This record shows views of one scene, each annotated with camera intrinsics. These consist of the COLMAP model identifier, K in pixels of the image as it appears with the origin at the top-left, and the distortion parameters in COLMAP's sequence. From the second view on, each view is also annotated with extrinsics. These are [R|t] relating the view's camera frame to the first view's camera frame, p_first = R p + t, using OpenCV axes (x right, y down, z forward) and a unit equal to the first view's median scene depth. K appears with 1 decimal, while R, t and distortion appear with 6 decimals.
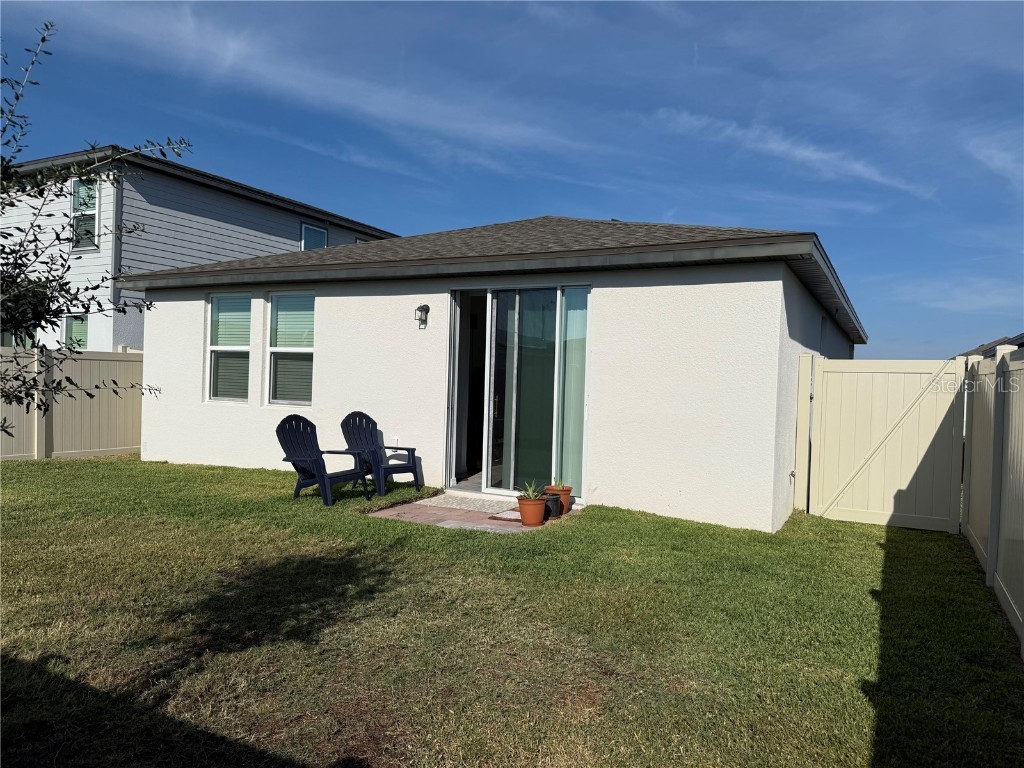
lens RADIAL K [[746.4, 0, 547.4], [0, 746.4, 388.9], [0, 0, 1]] dist [0.000049, 0.005005]
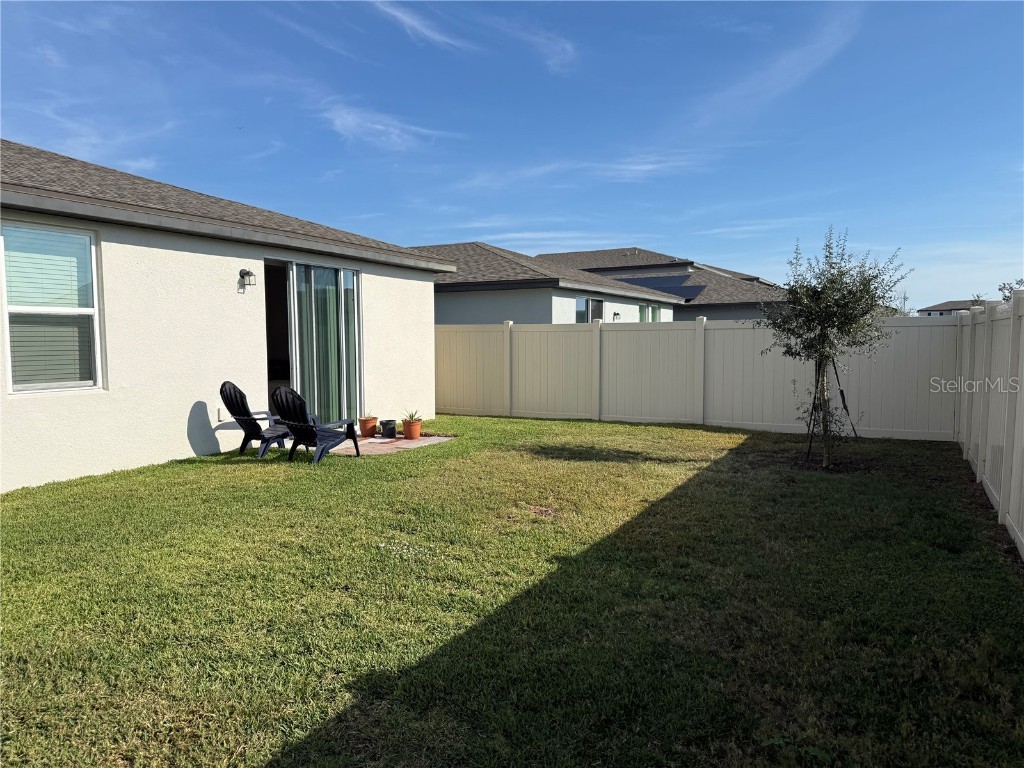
lens RADIAL K [[746.4, 0, 547.4], [0, 746.4, 388.9], [0, 0, 1]] dist [0.000049, 0.005005]
pose [[-0.000813, -0.088868, 0.996043, -1.192460], [0.005287, 0.996029, 0.088871, -0.040235], [-0.999986, 0.005339, -0.000340, 0.602119]]
